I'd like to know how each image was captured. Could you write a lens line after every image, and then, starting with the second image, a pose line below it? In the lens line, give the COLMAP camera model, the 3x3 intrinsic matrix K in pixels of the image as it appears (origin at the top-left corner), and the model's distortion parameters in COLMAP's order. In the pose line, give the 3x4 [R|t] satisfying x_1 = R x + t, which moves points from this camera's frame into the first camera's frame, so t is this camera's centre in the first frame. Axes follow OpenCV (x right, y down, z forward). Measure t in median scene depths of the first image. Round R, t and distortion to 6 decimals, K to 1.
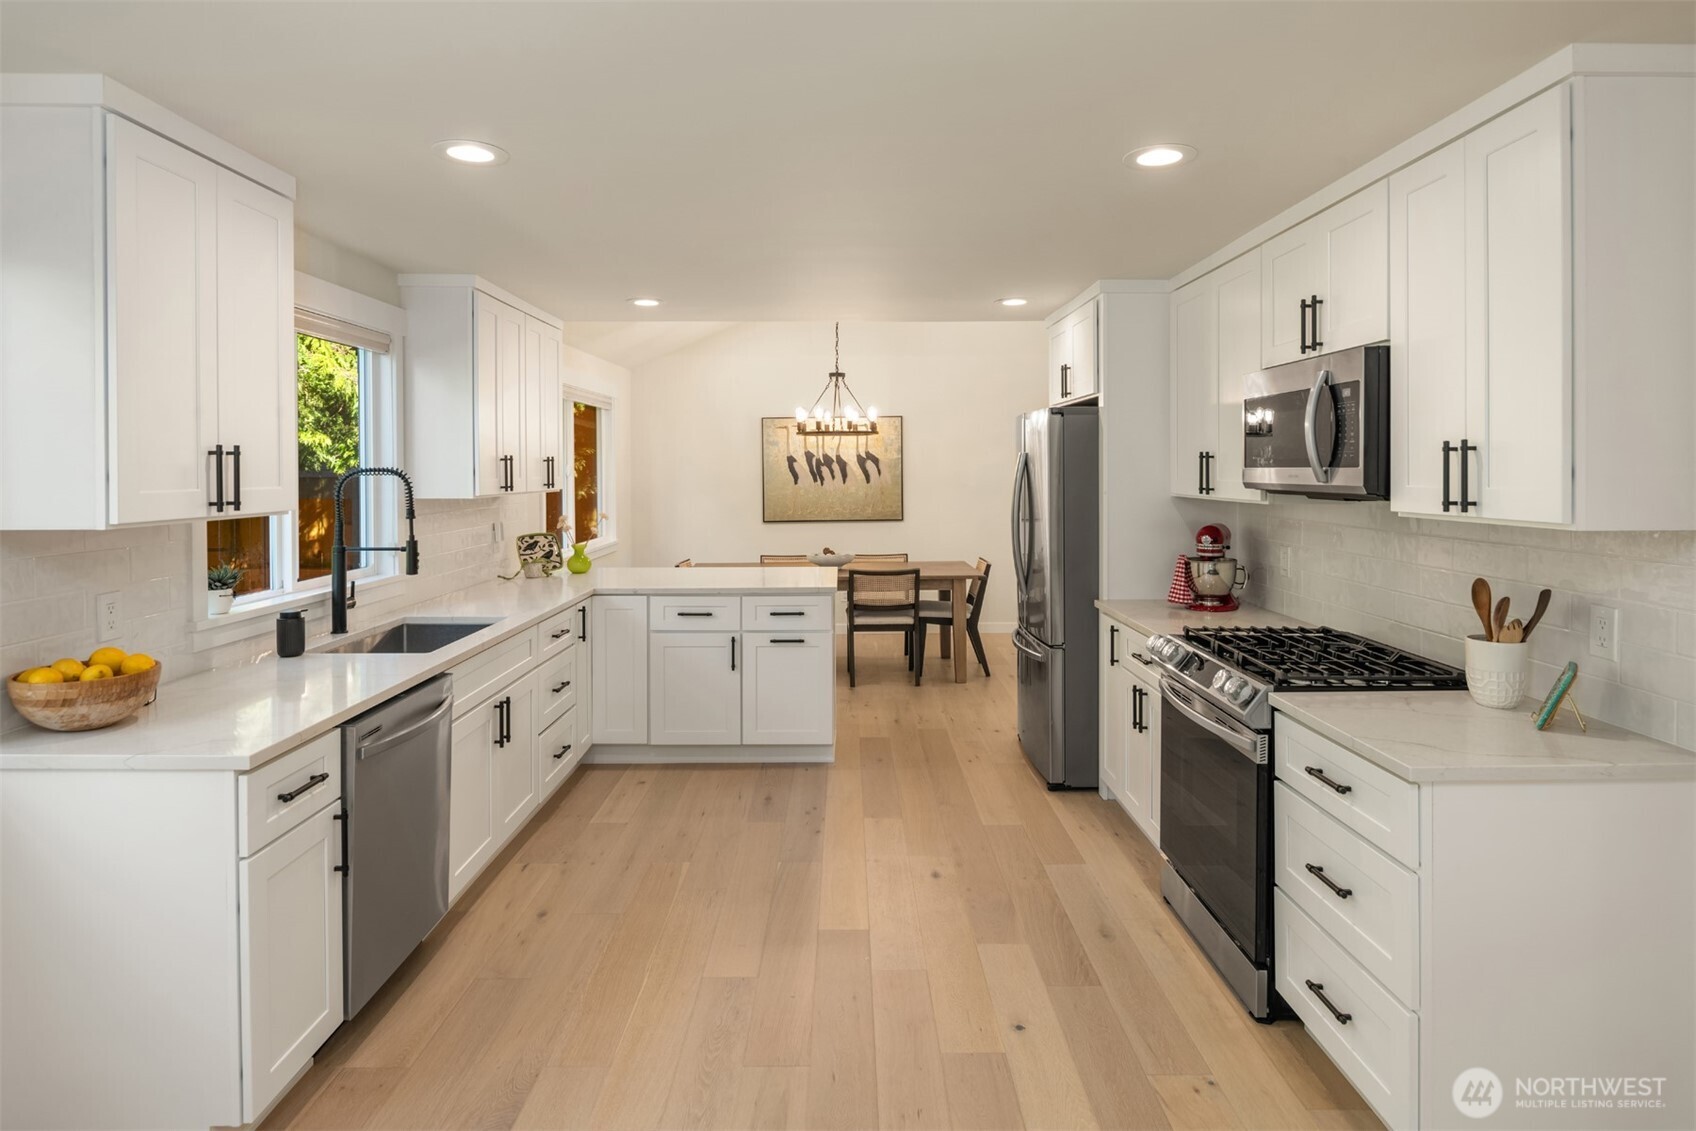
lens RADIAL K [[936.7, 0, 855.4], [0, 936.7, 495.4], [0, 0, 1]] dist [-0.011694, -0.000817]
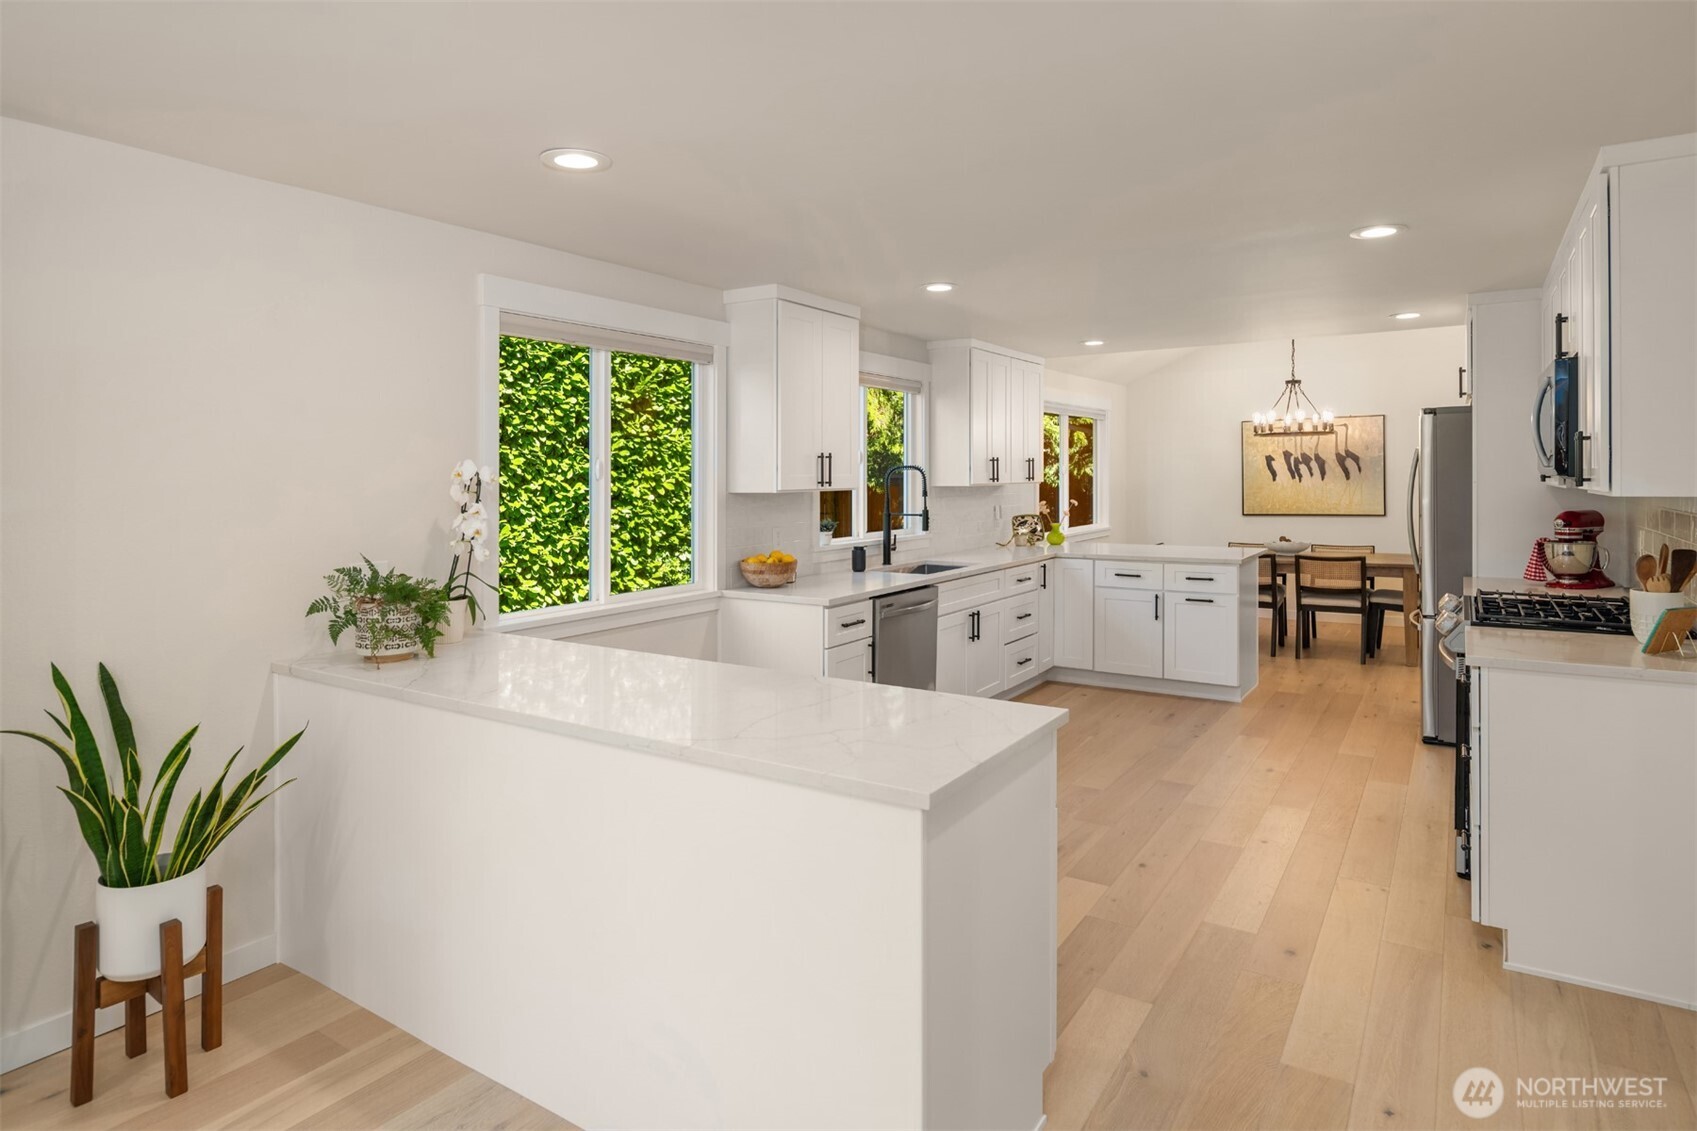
lens RADIAL K [[923.8, 0, 872.8], [0, 923.8, 482.2], [0, 0, 1]] dist [-0.002671, -0.000532]
pose [[0.838451, -0.001549, -0.544975, 0.260983], [-0.008372, 0.999841, -0.015722, 0.020577], [0.544913, 0.017744, 0.838305, -0.321183]]
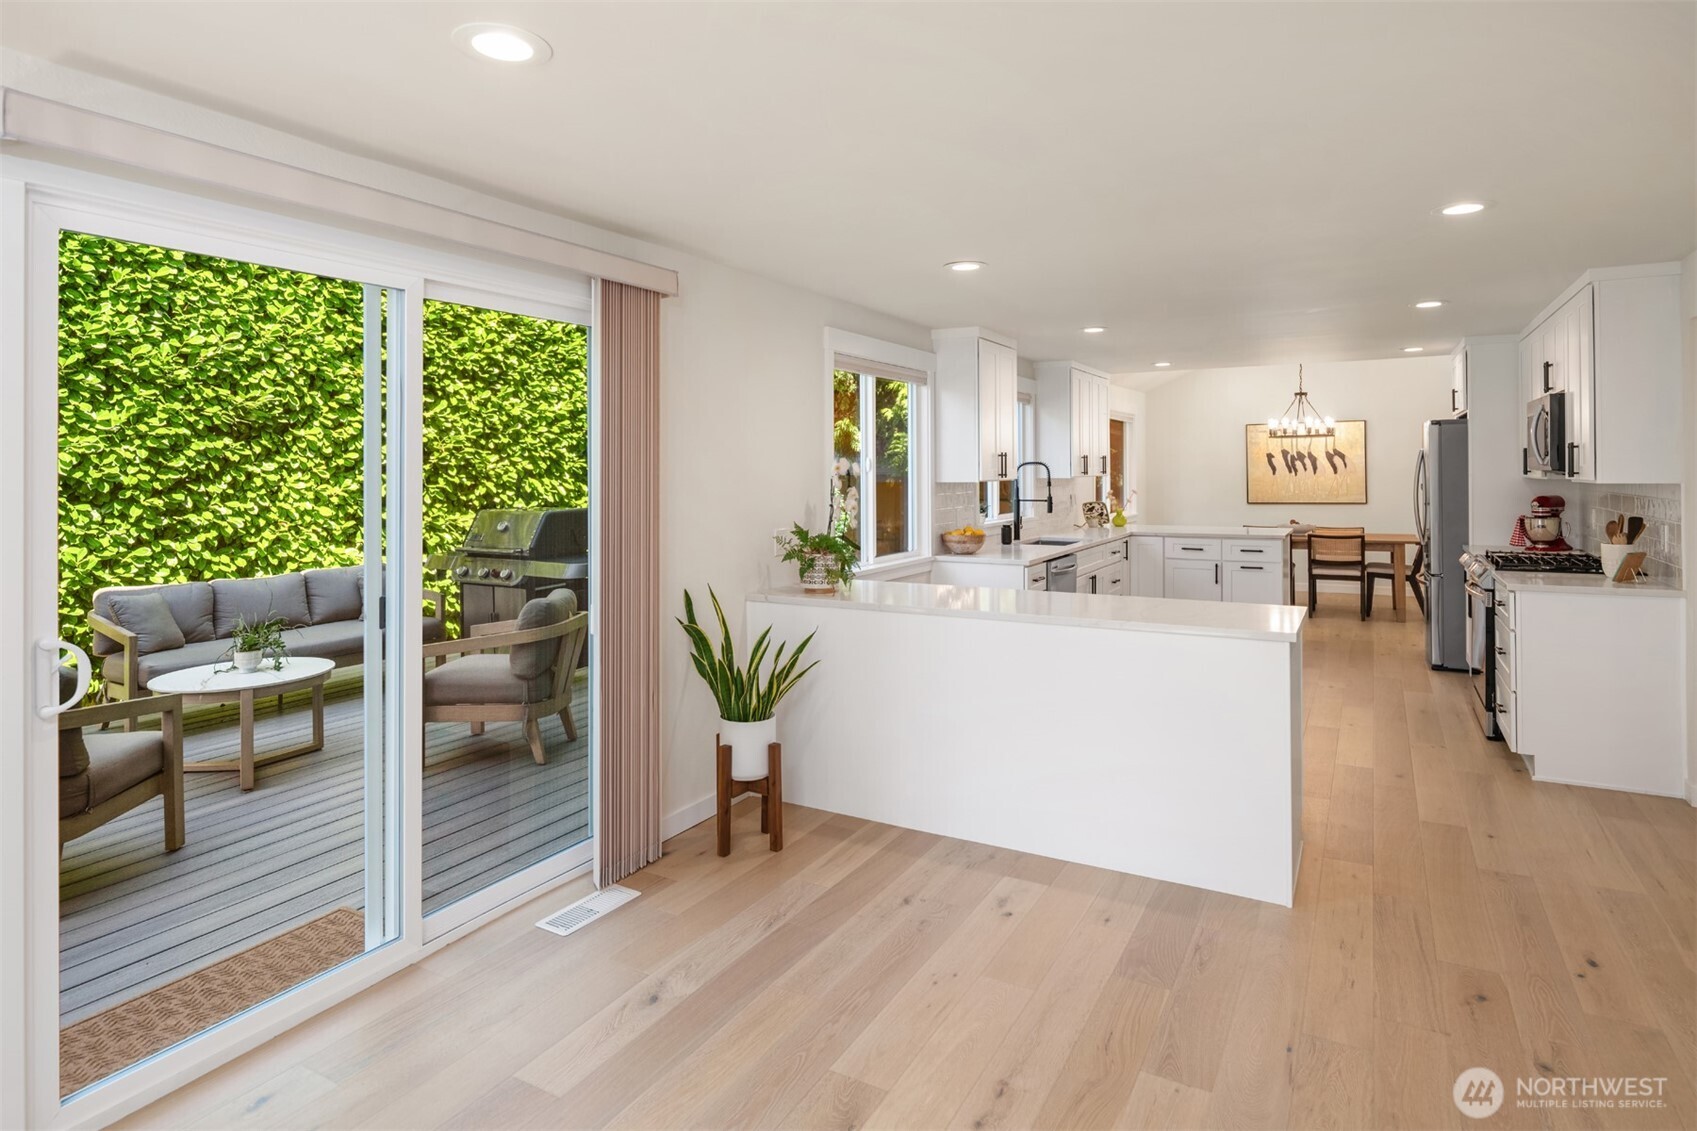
lens RADIAL K [[912.7, 0, 876.5], [0, 912.7, 464.8], [0, 0, 1]] dist [-0.001049, 0.000415]
pose [[0.874026, -0.006280, -0.485839, 0.140711], [-0.008788, 0.999549, -0.028731, 0.031256], [0.485800, 0.029382, 0.873576, -0.769246]]
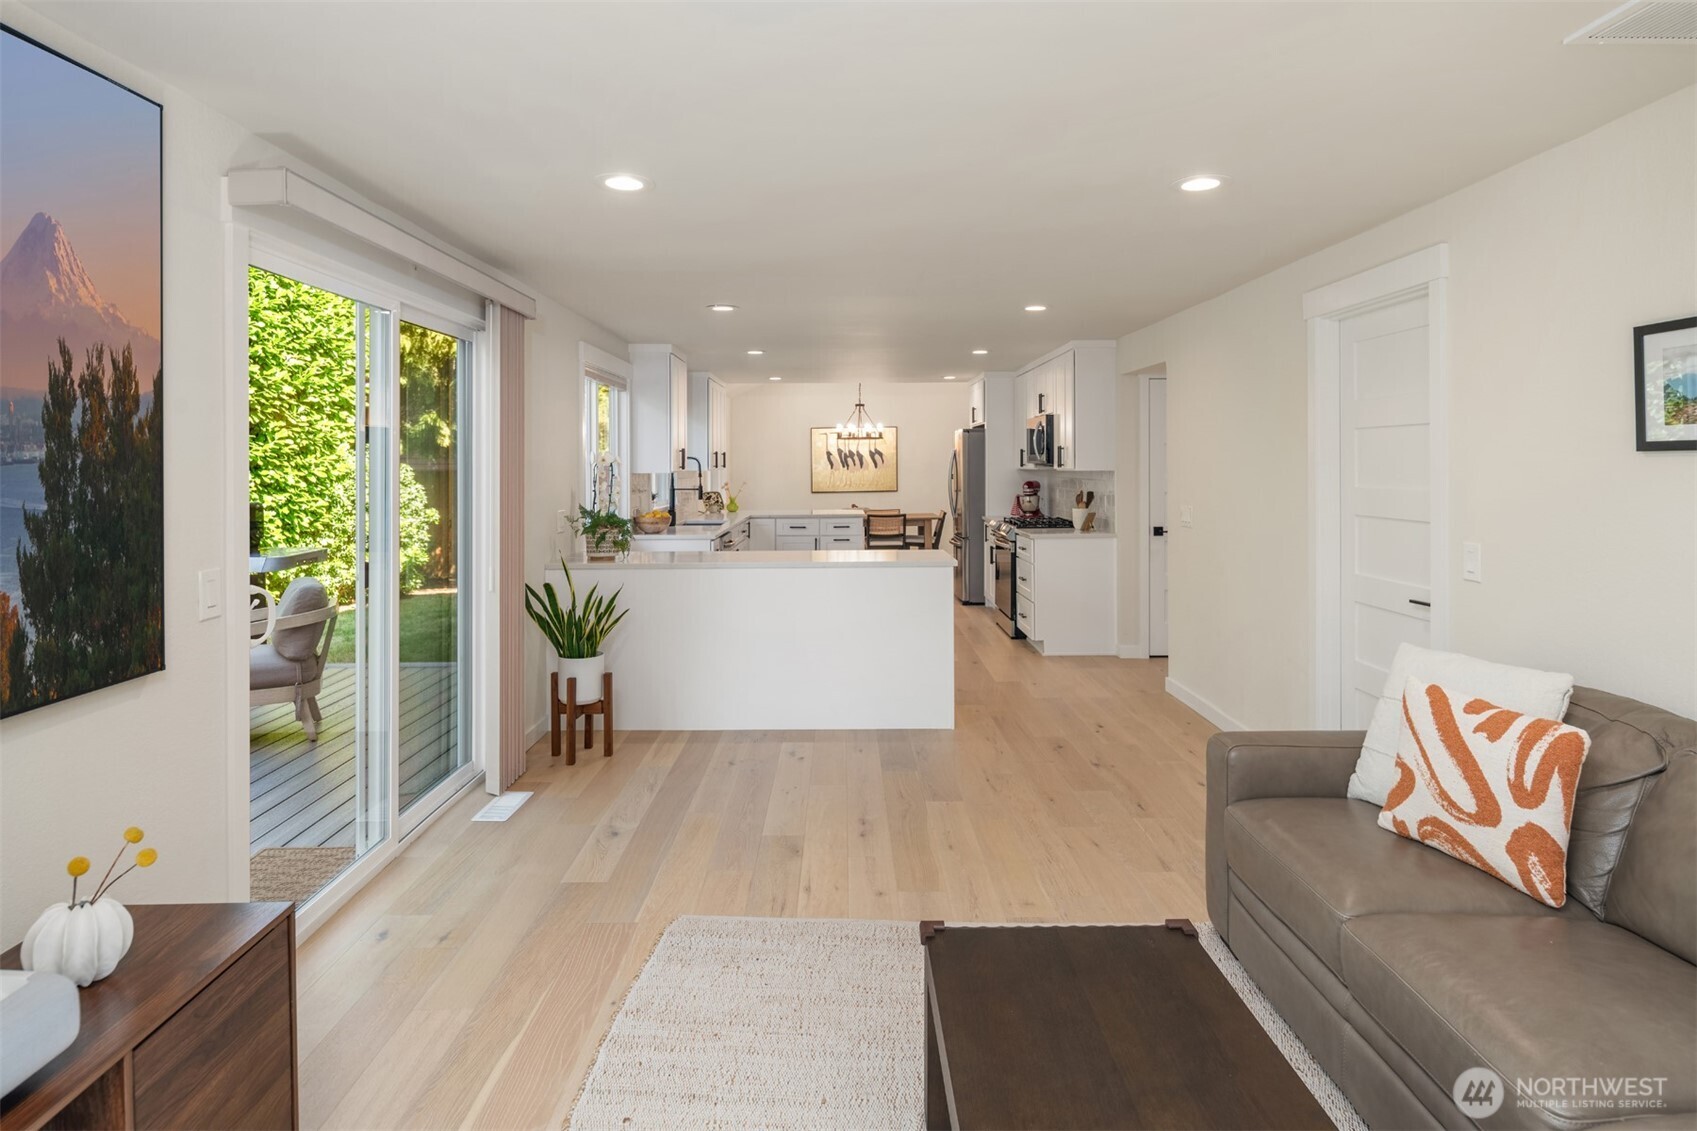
lens RADIAL K [[904.4, 0, 857.0], [0, 904.4, 475.4], [0, 0, 1]] dist [0.048320, 0.000024]
pose [[0.999989, -0.003843, 0.002837, -0.048078], [0.003887, 0.999872, -0.015540, 0.047278], [-0.002777, 0.015551, 0.999875, -1.140107]]
